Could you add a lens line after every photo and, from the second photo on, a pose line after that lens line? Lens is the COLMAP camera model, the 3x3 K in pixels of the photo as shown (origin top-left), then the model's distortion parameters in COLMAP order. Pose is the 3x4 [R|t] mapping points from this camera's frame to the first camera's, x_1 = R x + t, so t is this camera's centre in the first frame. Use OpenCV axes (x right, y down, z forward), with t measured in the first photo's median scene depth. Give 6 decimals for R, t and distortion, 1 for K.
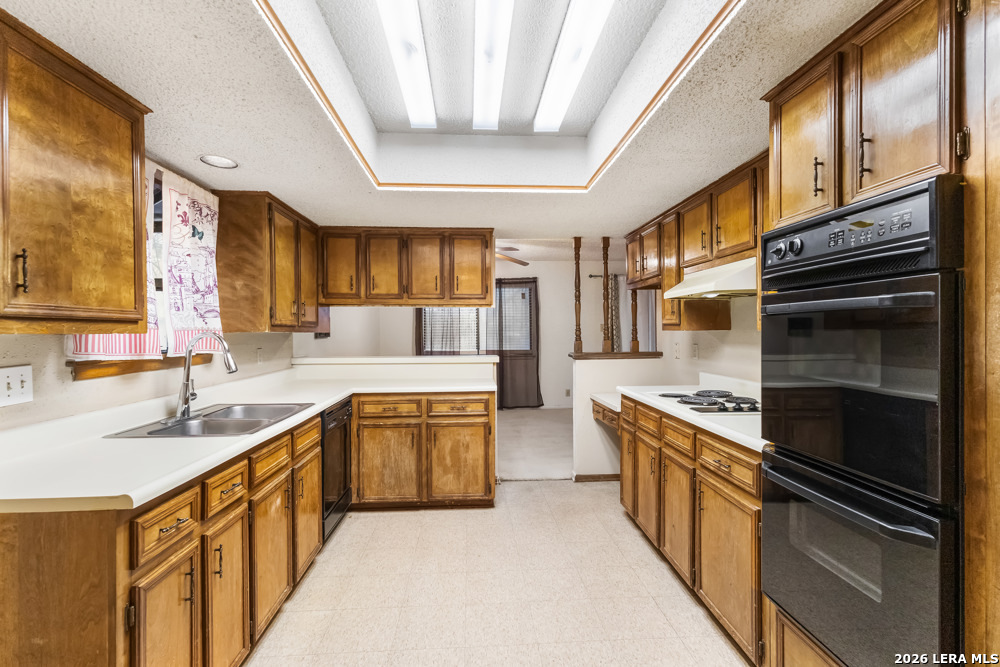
lens RADIAL K [[465.3, 0, 499.1], [0, 465.3, 333.6], [0, 0, 1]] dist [0.001300, 0.001877]
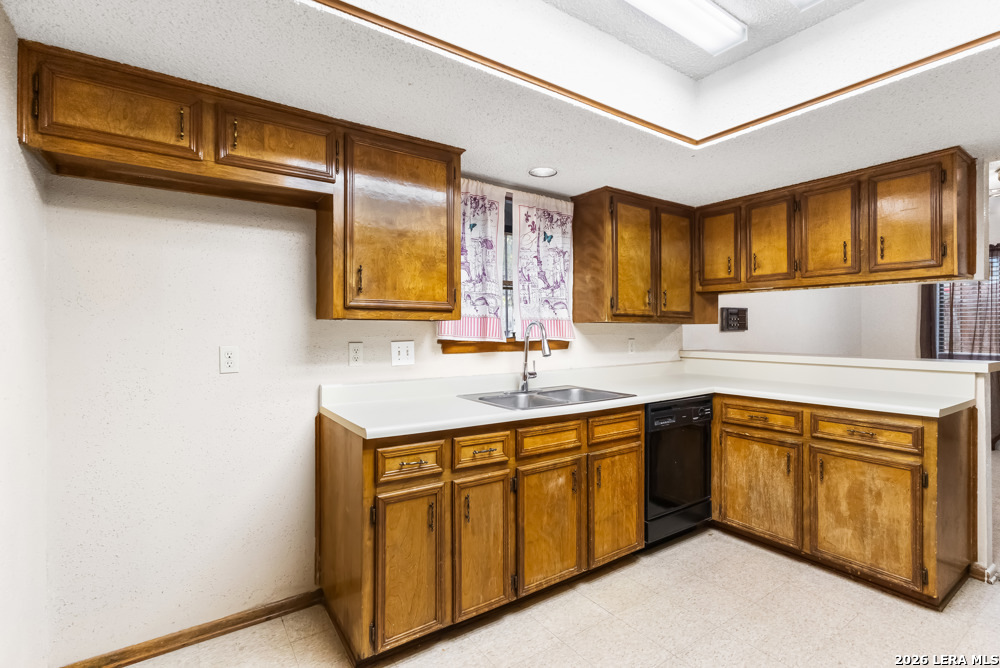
lens RADIAL K [[465.3, 0, 499.4], [0, 465.3, 330.7], [0, 0, 1]] dist [0.001300, 0.001877]
pose [[0.519279, 0.004612, -0.854592, 0.263572], [-0.005828, 0.999981, 0.001856, 0.016552], [0.854585, 0.004017, 0.519296, 0.254178]]
